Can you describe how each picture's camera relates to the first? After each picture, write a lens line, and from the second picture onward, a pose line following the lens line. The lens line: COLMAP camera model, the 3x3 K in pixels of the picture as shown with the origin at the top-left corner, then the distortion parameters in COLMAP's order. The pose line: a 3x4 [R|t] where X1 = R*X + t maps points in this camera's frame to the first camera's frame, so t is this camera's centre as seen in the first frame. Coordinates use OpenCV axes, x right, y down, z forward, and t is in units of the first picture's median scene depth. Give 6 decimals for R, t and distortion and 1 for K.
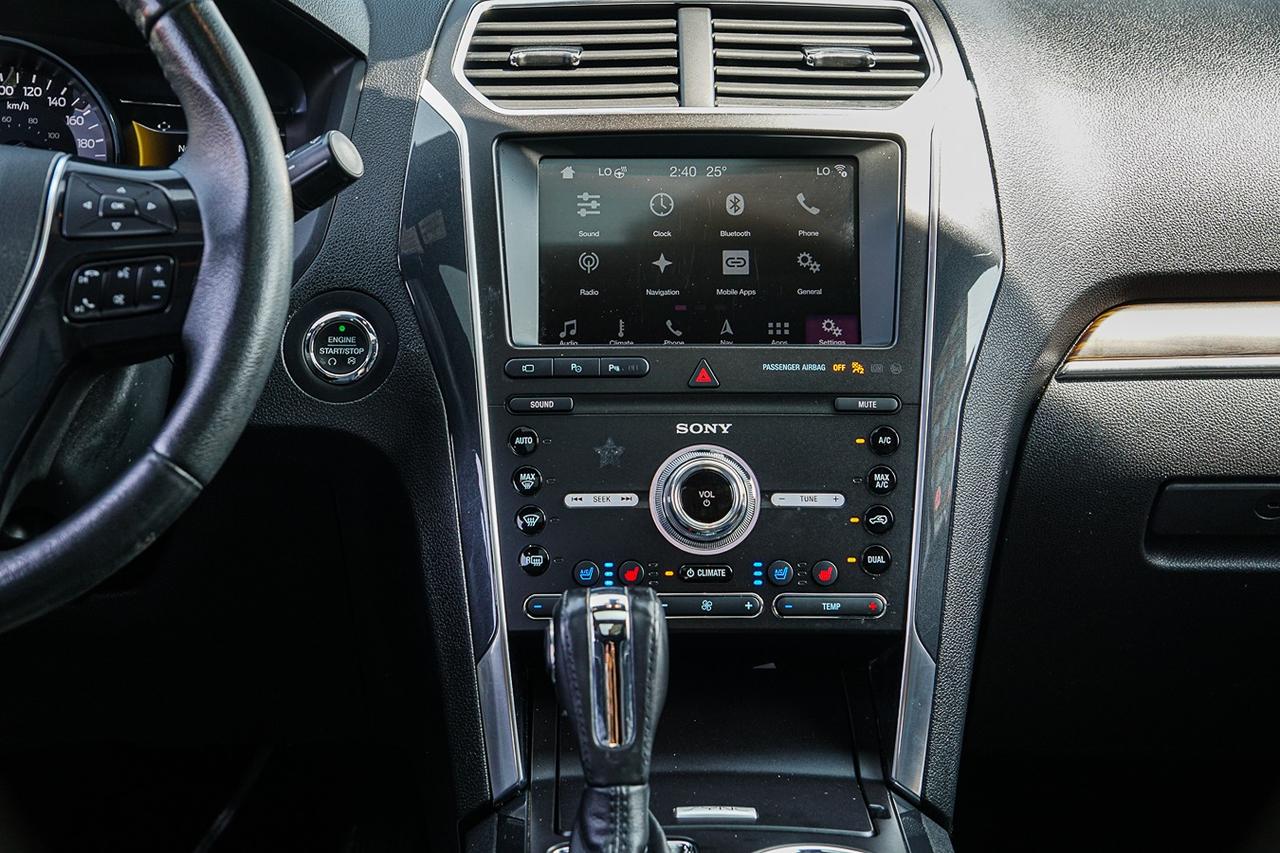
lens RADIAL K [[2233.5, 0, 640.0], [0, 2233.5, 426.5], [0, 0, 1]] dist [0.197677, 0.957869]
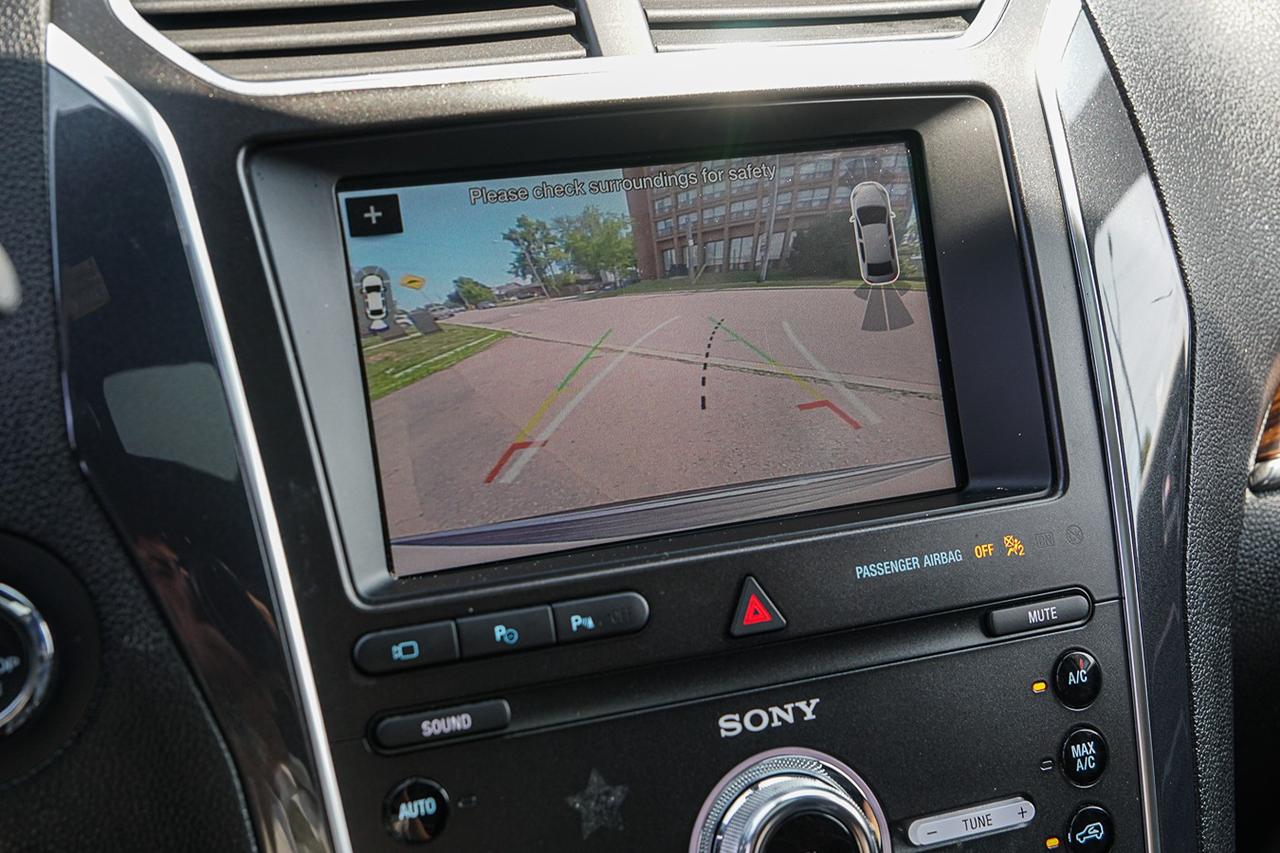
lens RADIAL K [[1930.3, 0, 640.0], [0, 1930.3, 426.5], [0, 0, 1]] dist [0.153746, 0.093382]
pose [[0.937909, -0.121227, 0.325008, -0.129976], [0.088823, 0.989639, 0.112806, -0.113634], [-0.335316, -0.076933, 0.938959, 0.608864]]
